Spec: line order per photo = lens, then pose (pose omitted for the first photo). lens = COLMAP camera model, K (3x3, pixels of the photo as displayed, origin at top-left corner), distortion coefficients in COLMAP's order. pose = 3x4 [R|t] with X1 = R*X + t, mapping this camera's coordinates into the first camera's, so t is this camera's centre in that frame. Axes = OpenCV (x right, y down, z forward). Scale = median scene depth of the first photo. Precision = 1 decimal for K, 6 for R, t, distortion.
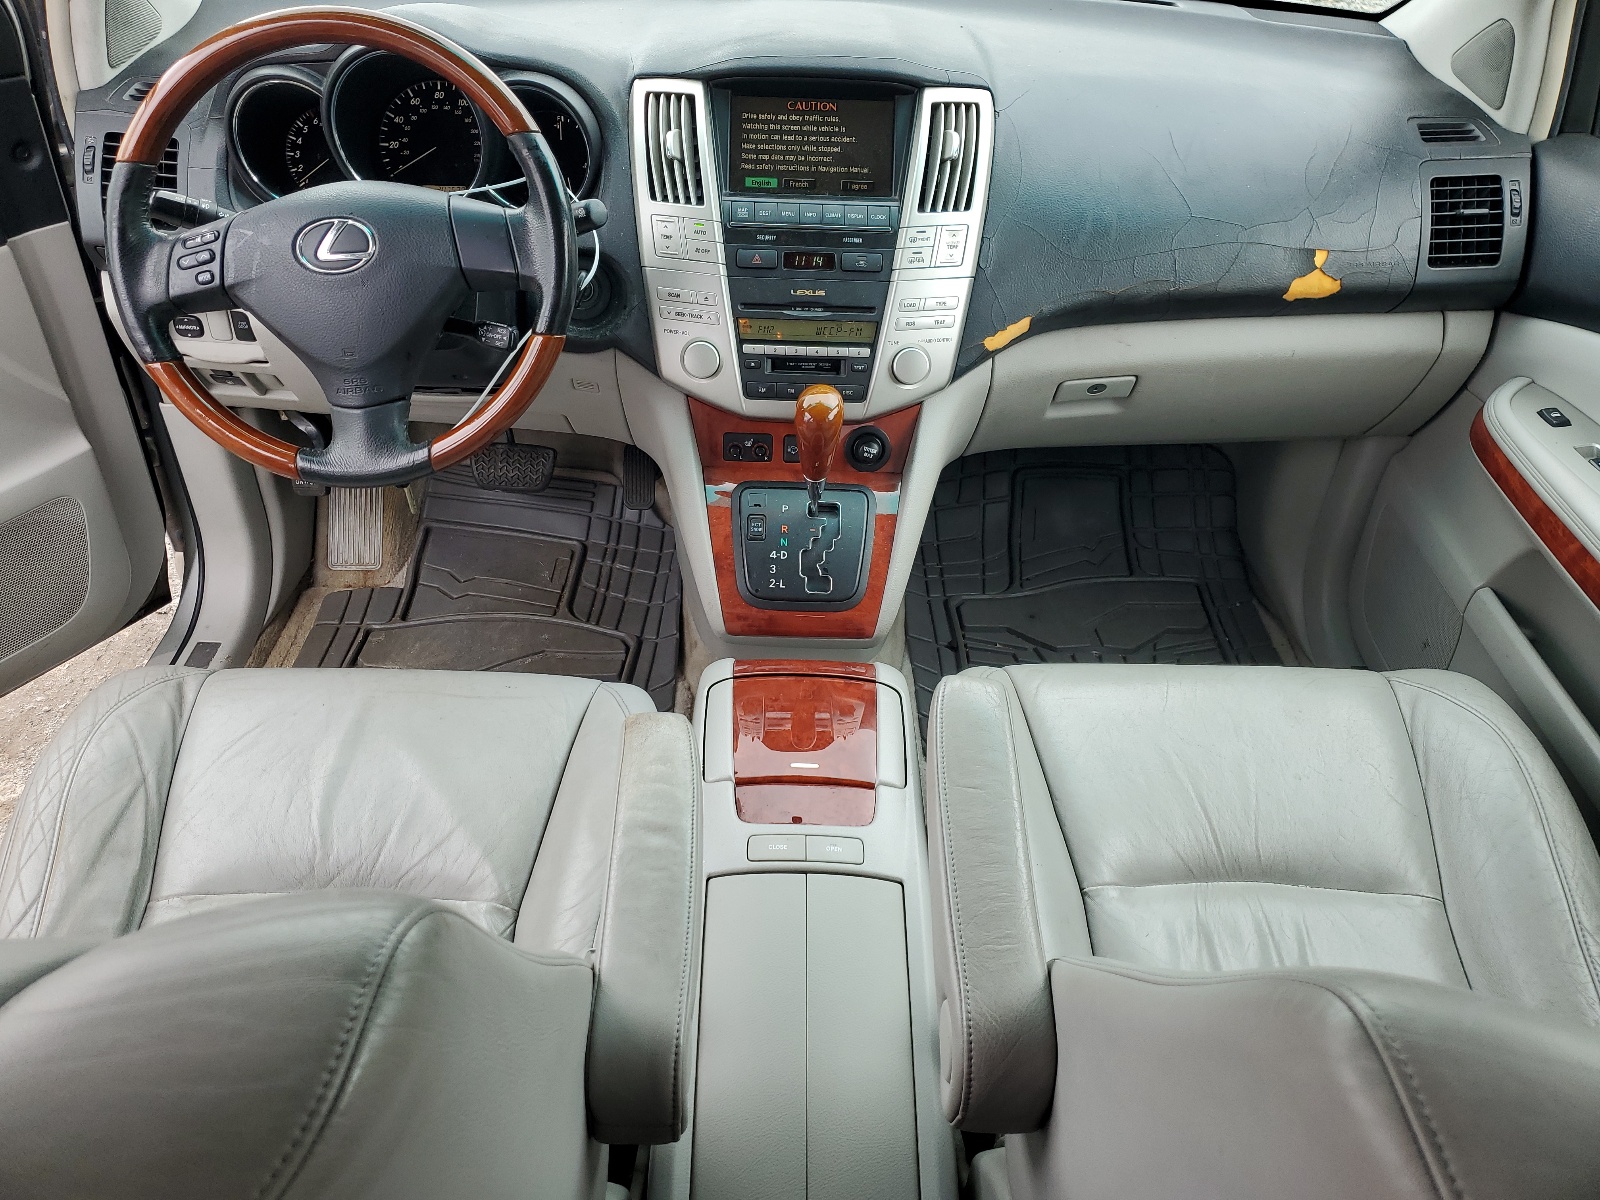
lens RADIAL K [[1217.4, 0, 796.0], [0, 1217.4, 599.2], [0, 0, 1]] dist [-0.003233, -0.002427]
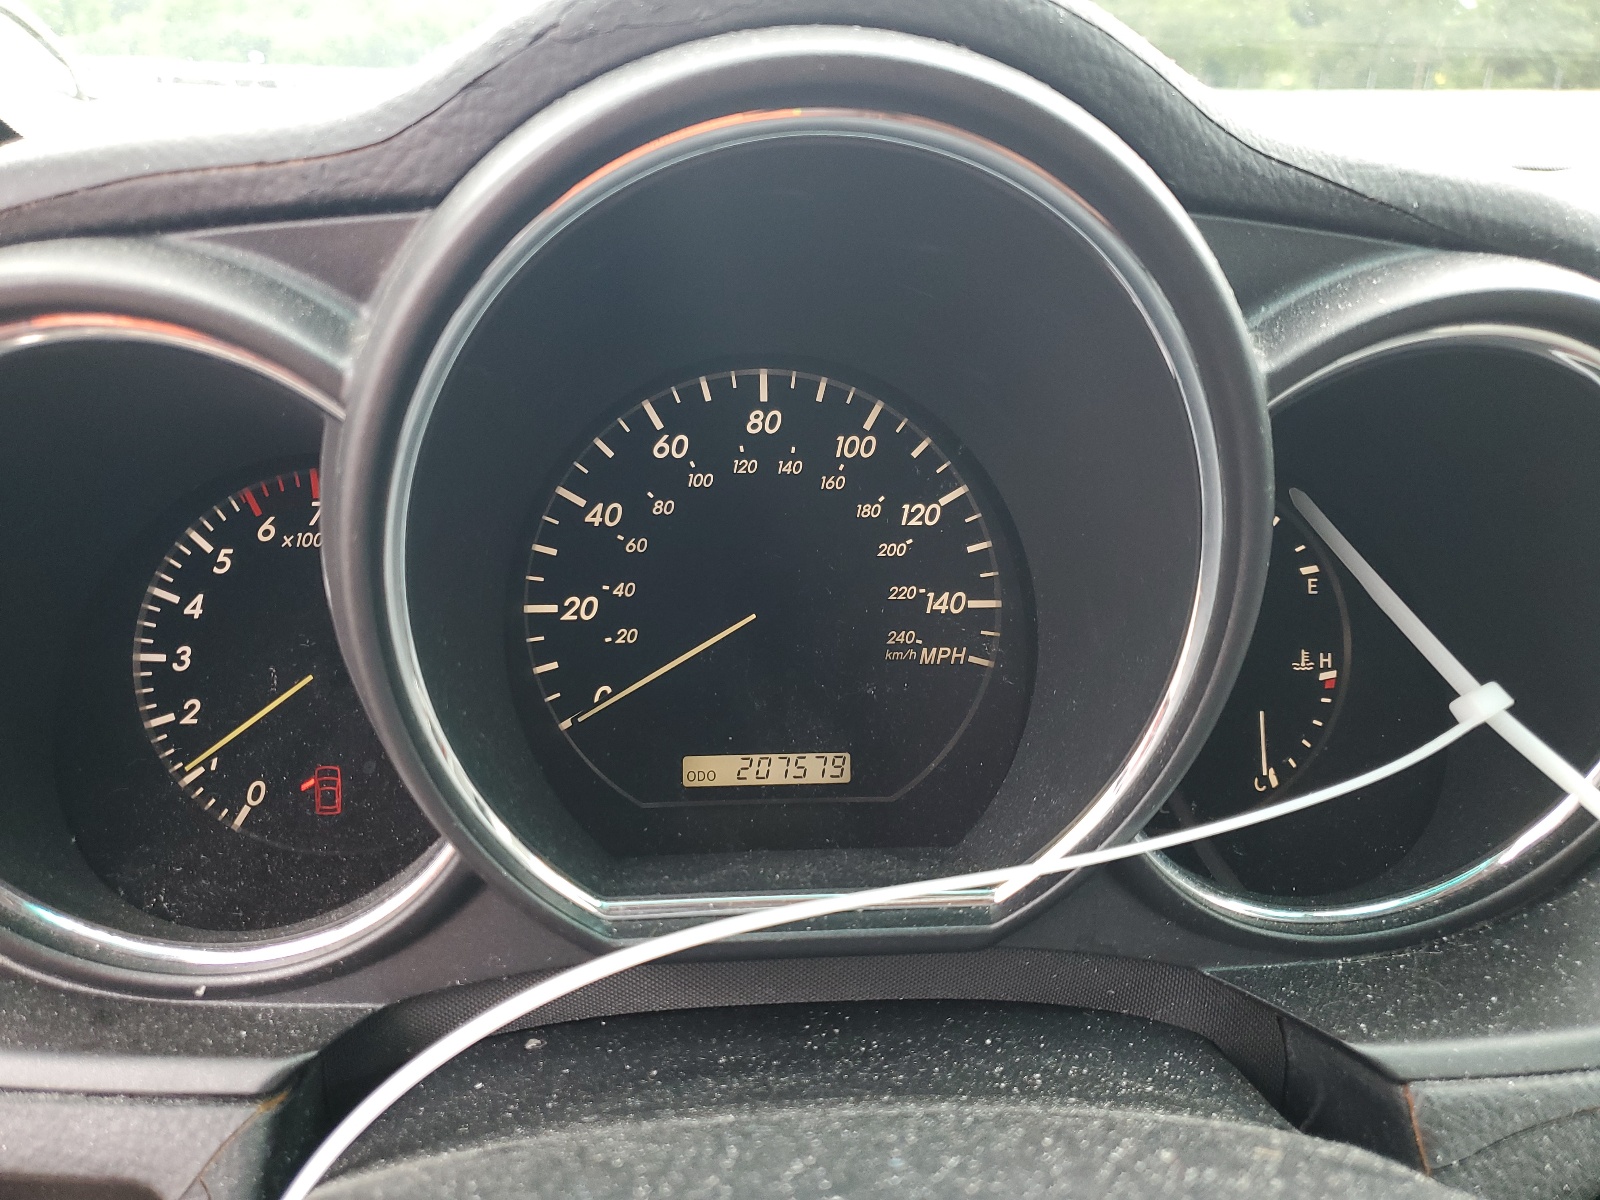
lens RADIAL K [[1217.4, 0, 802.7], [0, 1217.4, 601.9], [0, 0, 1]] dist [-0.003233, -0.002427]
pose [[0.997462, -0.027816, 0.065545, -0.303027], [0.043621, 0.966286, -0.253748, -0.311092], [-0.056277, 0.255963, 0.965047, 0.758406]]
